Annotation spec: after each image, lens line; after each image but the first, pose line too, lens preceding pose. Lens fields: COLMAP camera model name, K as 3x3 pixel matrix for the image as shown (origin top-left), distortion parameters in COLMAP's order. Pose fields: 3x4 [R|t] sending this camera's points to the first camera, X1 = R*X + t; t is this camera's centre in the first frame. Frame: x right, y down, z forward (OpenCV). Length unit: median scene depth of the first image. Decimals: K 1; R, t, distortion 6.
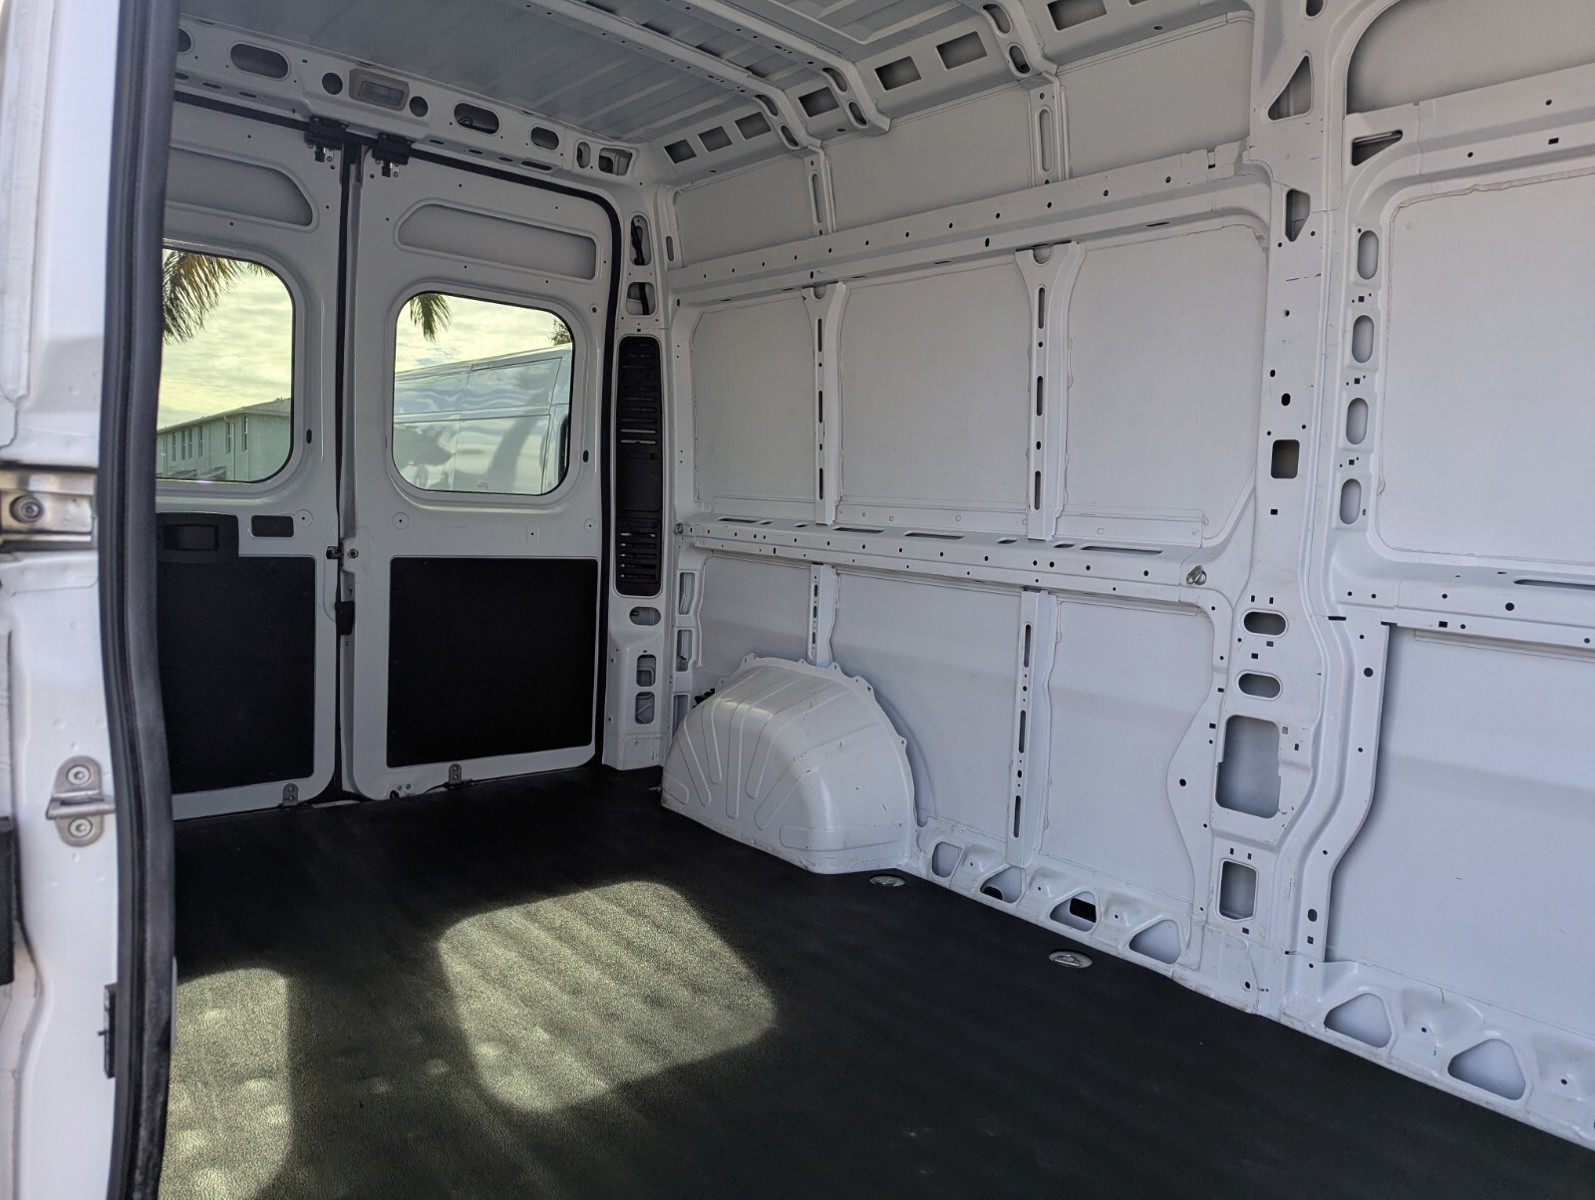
lens RADIAL K [[1147.7, 0, 750.9], [0, 1147.7, 611.7], [0, 0, 1]] dist [0.054709, -0.042911]
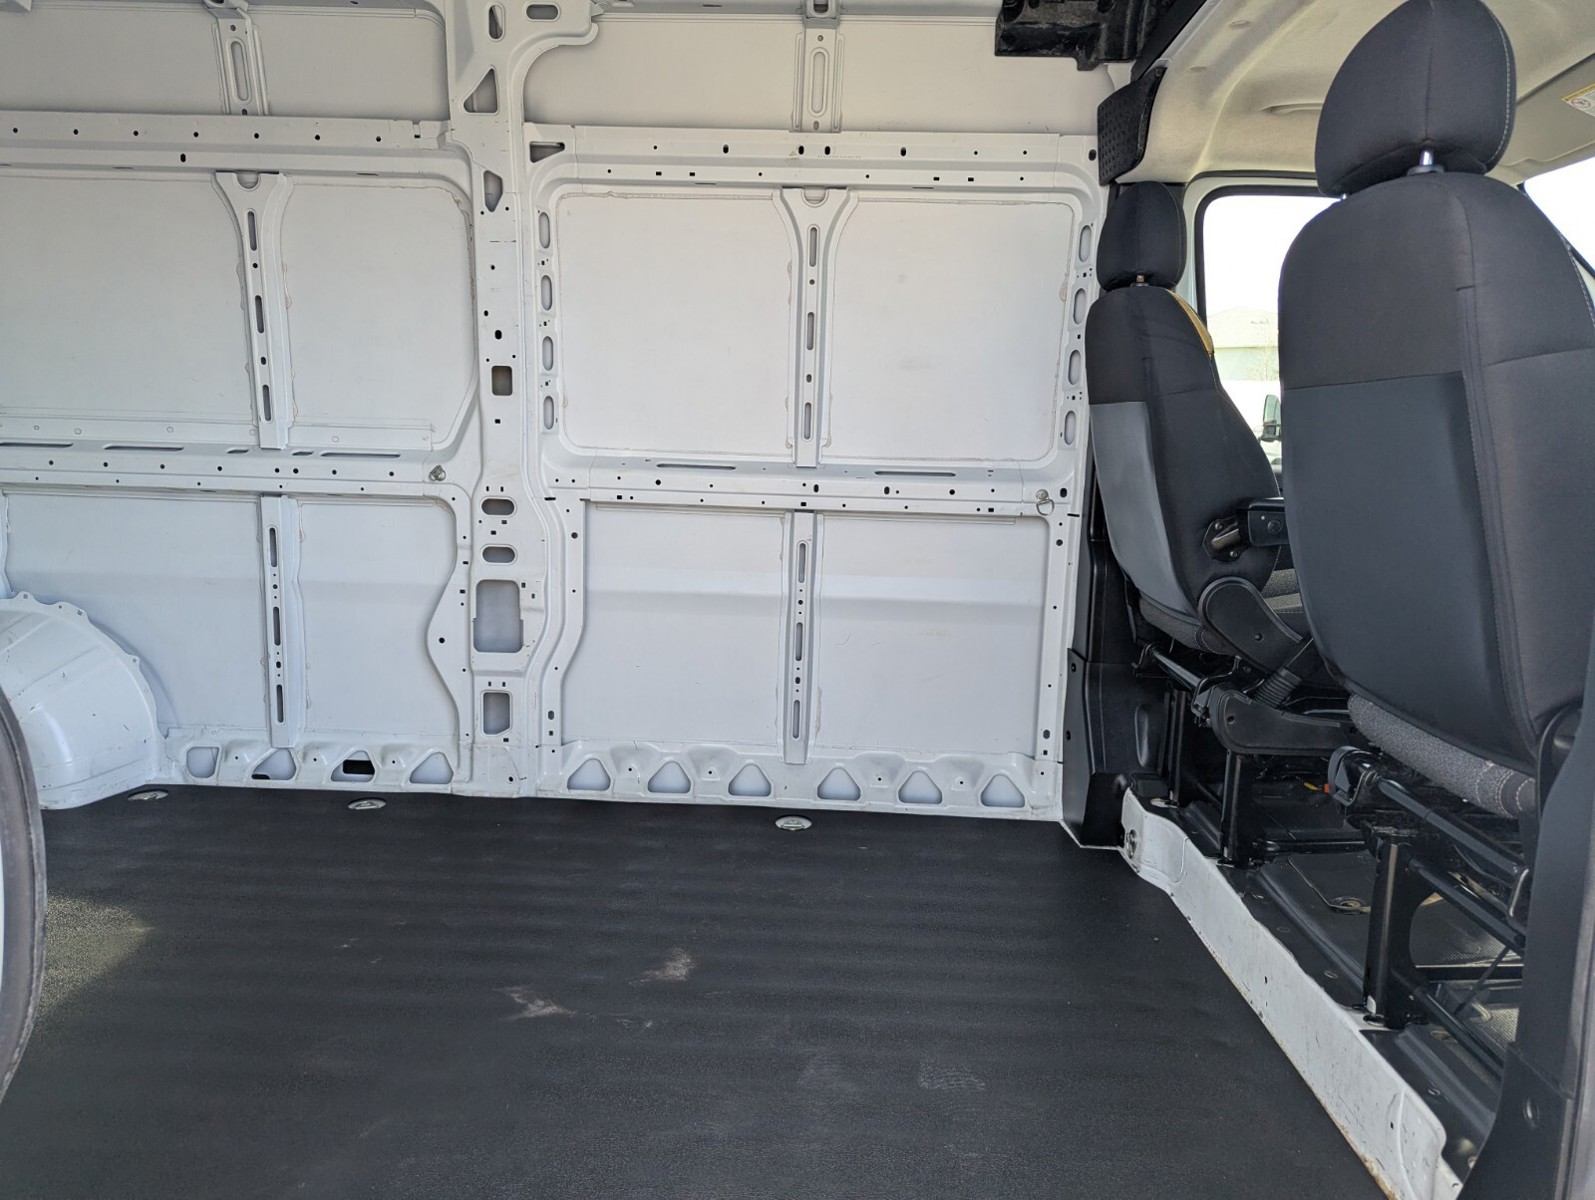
lens RADIAL K [[1147.7, 0, 776.3], [0, 1147.7, 622.7], [0, 0, 1]] dist [0.054709, -0.042911]
pose [[0.659105, -0.142884, 0.738353, -0.320288], [0.080107, 0.989539, 0.119984, 0.008134], [-0.747772, -0.019935, 0.663656, -0.104237]]
